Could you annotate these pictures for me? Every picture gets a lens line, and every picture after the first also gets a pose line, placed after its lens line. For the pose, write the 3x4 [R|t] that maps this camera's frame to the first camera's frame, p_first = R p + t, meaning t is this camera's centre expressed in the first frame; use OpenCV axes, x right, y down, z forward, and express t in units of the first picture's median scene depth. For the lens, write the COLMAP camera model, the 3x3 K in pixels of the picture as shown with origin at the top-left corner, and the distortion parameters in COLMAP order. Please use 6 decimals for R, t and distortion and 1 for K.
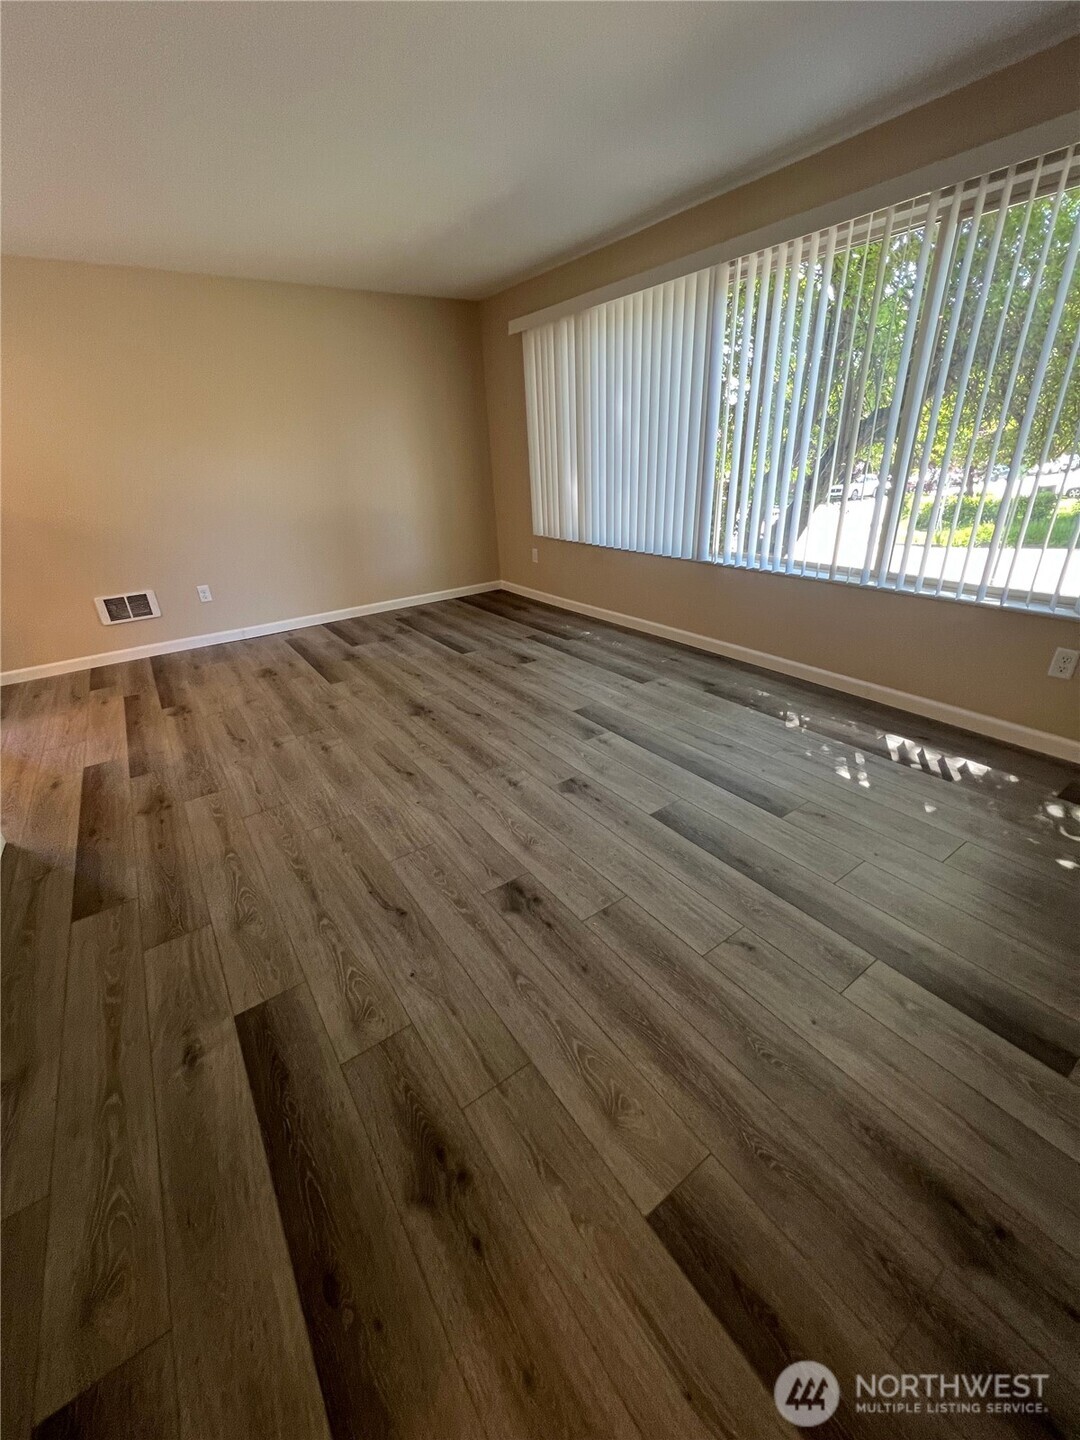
lens RADIAL K [[573.3, 0, 542.1], [0, 573.3, 718.5], [0, 0, 1]] dist [-0.002999, 0.000735]
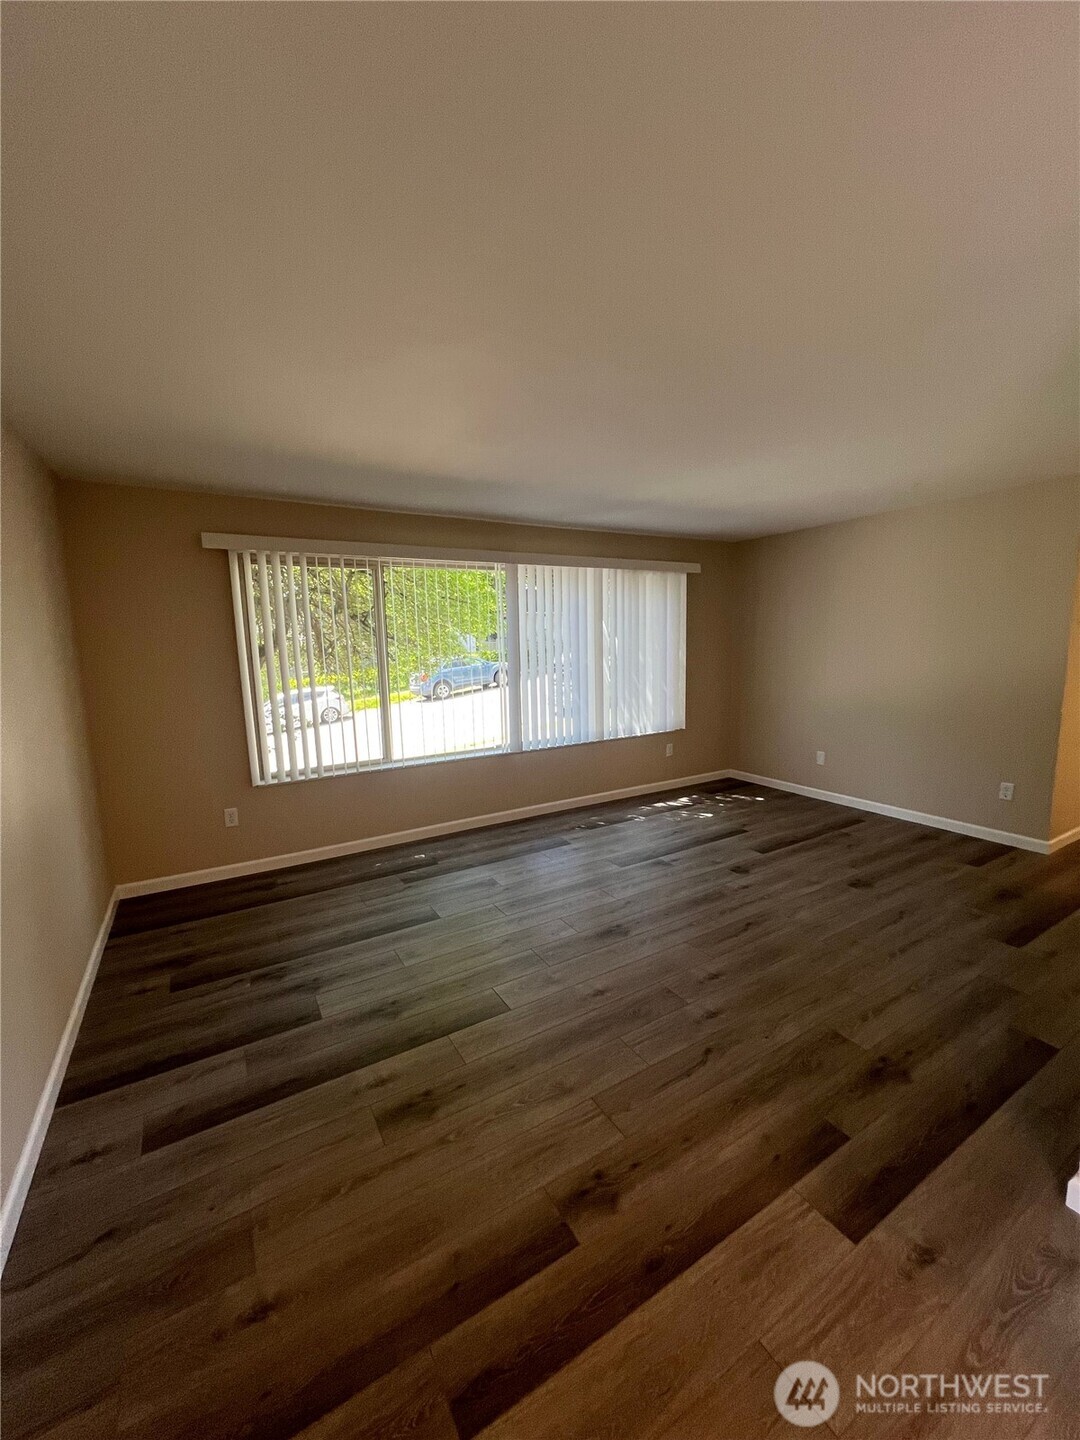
lens RADIAL K [[573.3, 0, 534.6], [0, 573.3, 720.3], [0, 0, 1]] dist [-0.002999, 0.000735]
pose [[0.079174, -0.098199, 0.992012, -1.511851], [0.441315, 0.895759, 0.053449, -0.583063], [-0.893853, 0.433558, 0.114257, 1.162308]]
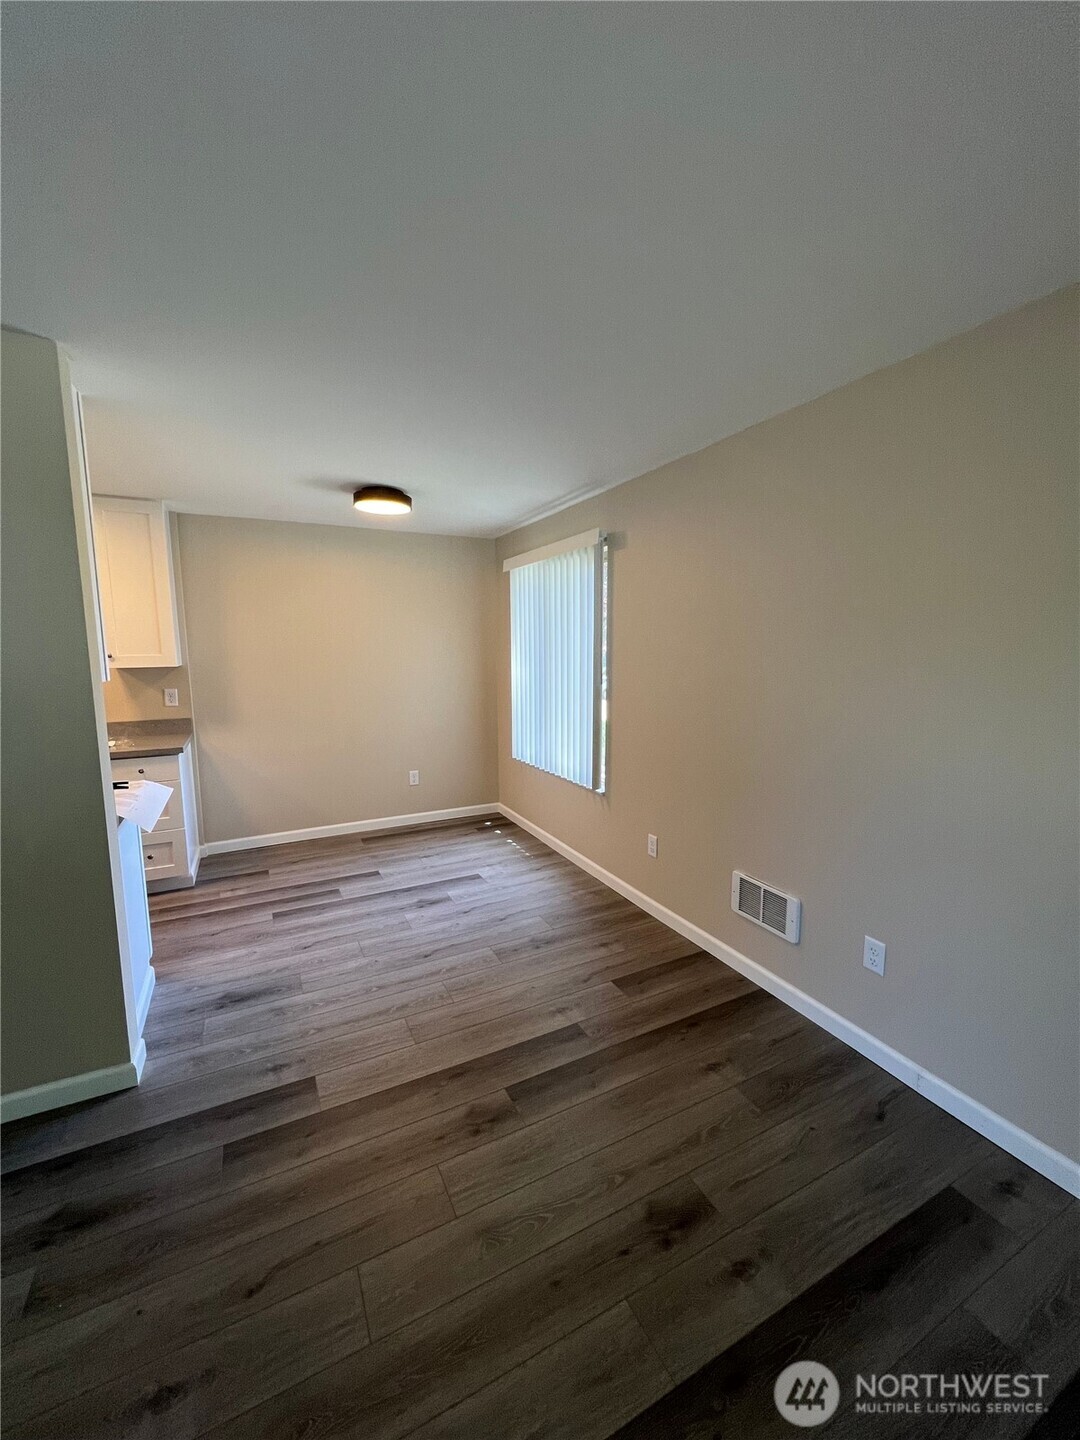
lens RADIAL K [[573.3, 0, 536.2], [0, 573.3, 720.3], [0, 0, 1]] dist [-0.002999, 0.000735]
pose [[-0.145476, 0.176664, -0.973461, -0.230011], [-0.406442, 0.886396, 0.221603, -0.711989], [0.902021, 0.427893, -0.057145, 1.291881]]
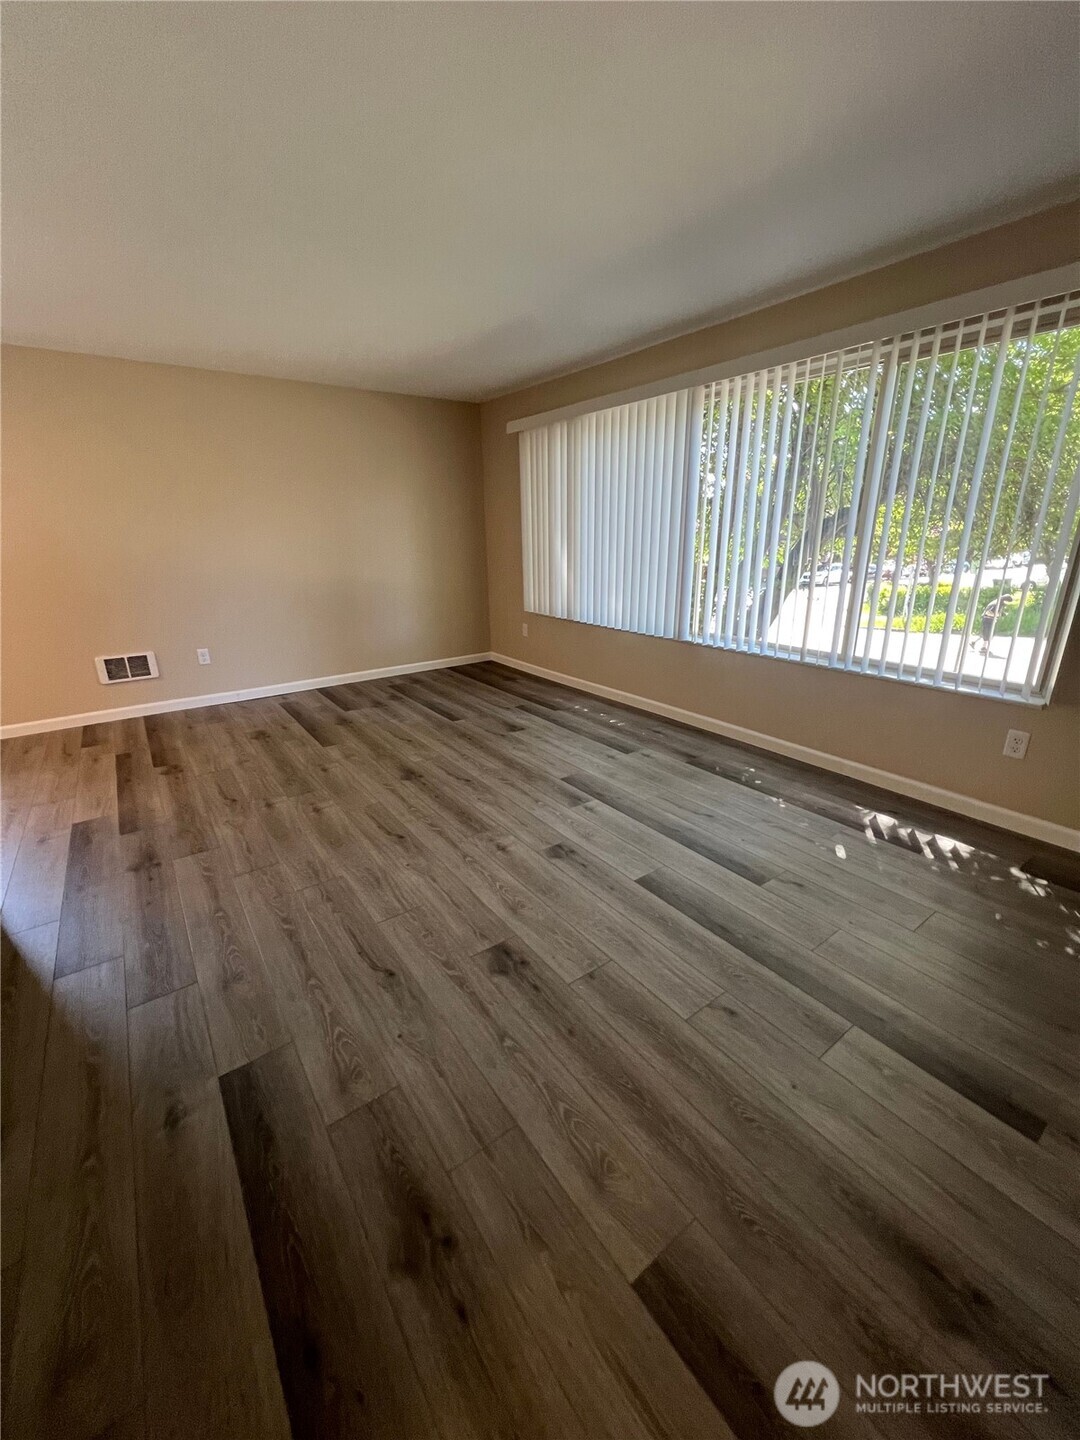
lens RADIAL K [[573.3, 0, 541.3], [0, 573.3, 717.3], [0, 0, 1]] dist [-0.002999, 0.000735]
pose [[0.999333, 0.025838, 0.025801, -0.012045], [-0.022469, 0.992117, -0.123287, 0.006686], [-0.028783, 0.122625, 0.992036, -0.049264]]
